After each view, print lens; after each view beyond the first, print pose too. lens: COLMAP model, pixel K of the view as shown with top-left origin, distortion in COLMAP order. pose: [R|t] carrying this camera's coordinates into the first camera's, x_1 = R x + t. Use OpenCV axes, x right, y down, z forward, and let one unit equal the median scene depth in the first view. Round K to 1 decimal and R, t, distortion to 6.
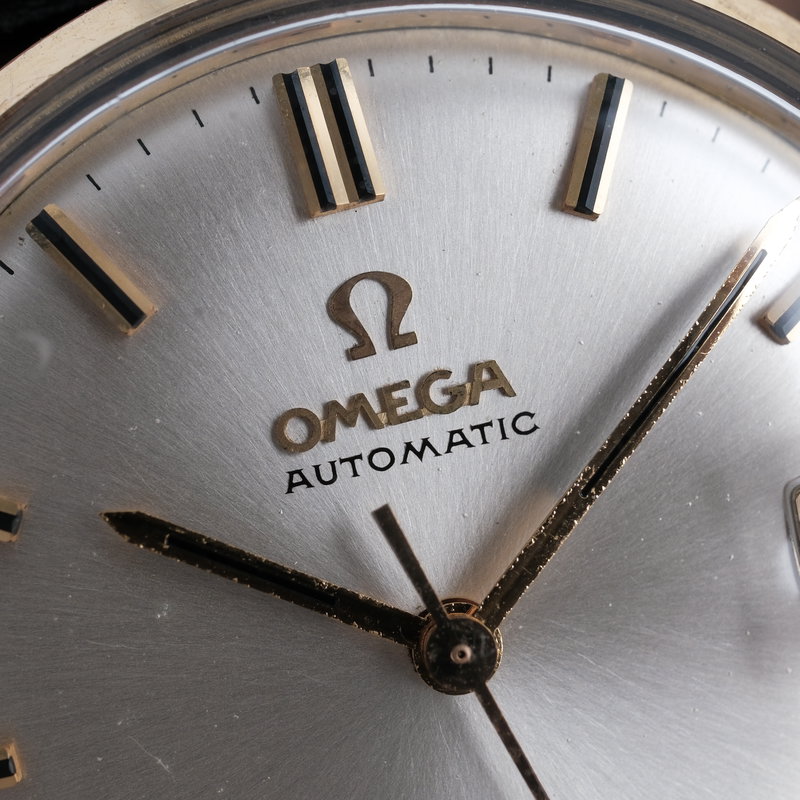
lens RADIAL K [[1477.0, 0, 335.3], [0, 1477.0, 400.0], [0, 0, 1]] dist [0.027373, 0.216599]
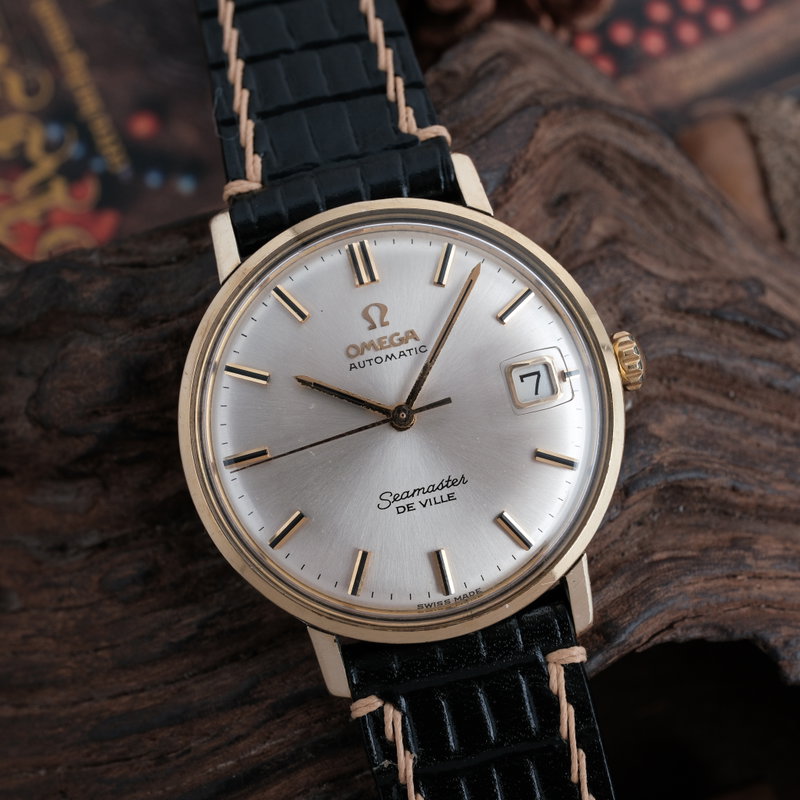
lens RADIAL K [[1711.8, 0, 399.2], [0, 1711.8, 360.5], [0, 0, 1]] dist [0.050471, 0.384799]
pose [[0.997714, -0.015848, -0.065697, 0.325946], [0.006844, 0.990813, -0.135066, 0.554233], [0.067234, 0.134308, 0.988656, -2.748520]]
